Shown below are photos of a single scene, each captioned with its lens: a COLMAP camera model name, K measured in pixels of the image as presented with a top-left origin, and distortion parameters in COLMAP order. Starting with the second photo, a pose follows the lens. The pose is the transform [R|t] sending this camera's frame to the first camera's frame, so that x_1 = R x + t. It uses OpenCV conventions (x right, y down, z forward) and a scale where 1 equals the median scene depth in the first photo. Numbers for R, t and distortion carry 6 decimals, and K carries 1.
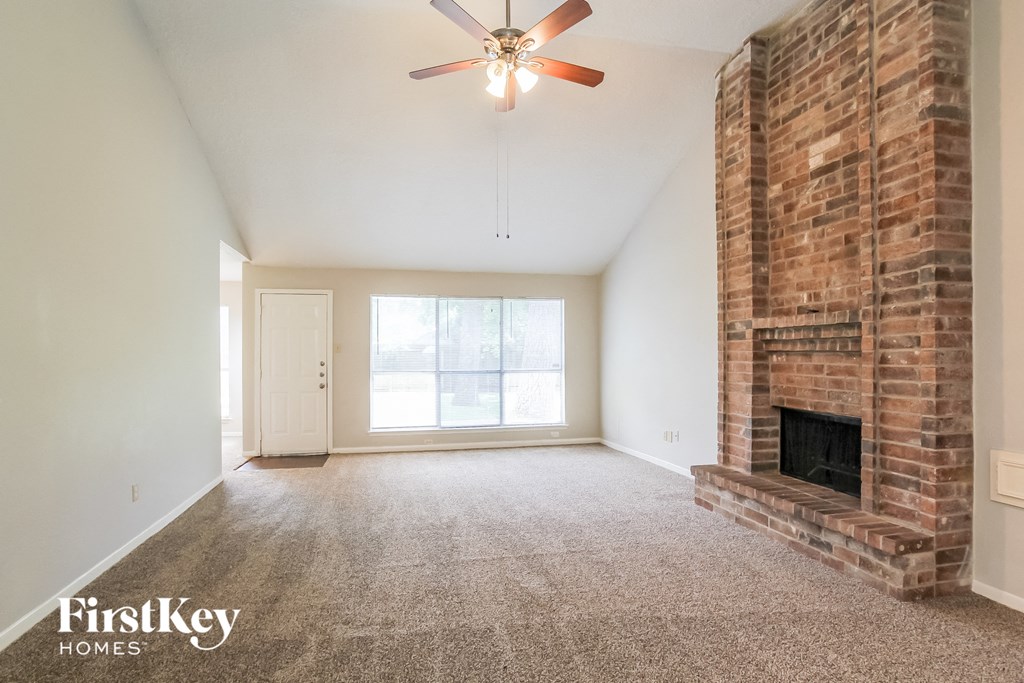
lens RADIAL K [[521.3, 0, 511.2], [0, 521.3, 354.2], [0, 0, 1]] dist [-0.028944, 0.001118]
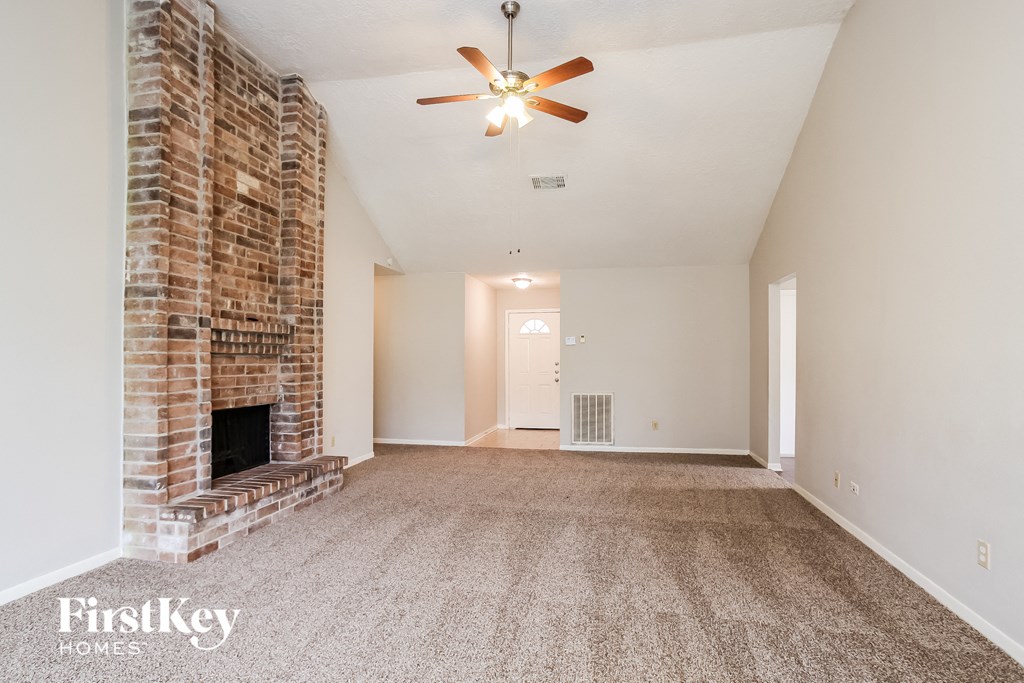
lens RADIAL K [[521.3, 0, 511.2], [0, 521.3, 354.2], [0, 0, 1]] dist [-0.028944, 0.001118]
pose [[-0.903931, 0.008135, 0.427600, -0.437353], [0.004904, 0.999951, -0.008657, 0.007731], [-0.427650, -0.005728, -0.903926, 1.785209]]
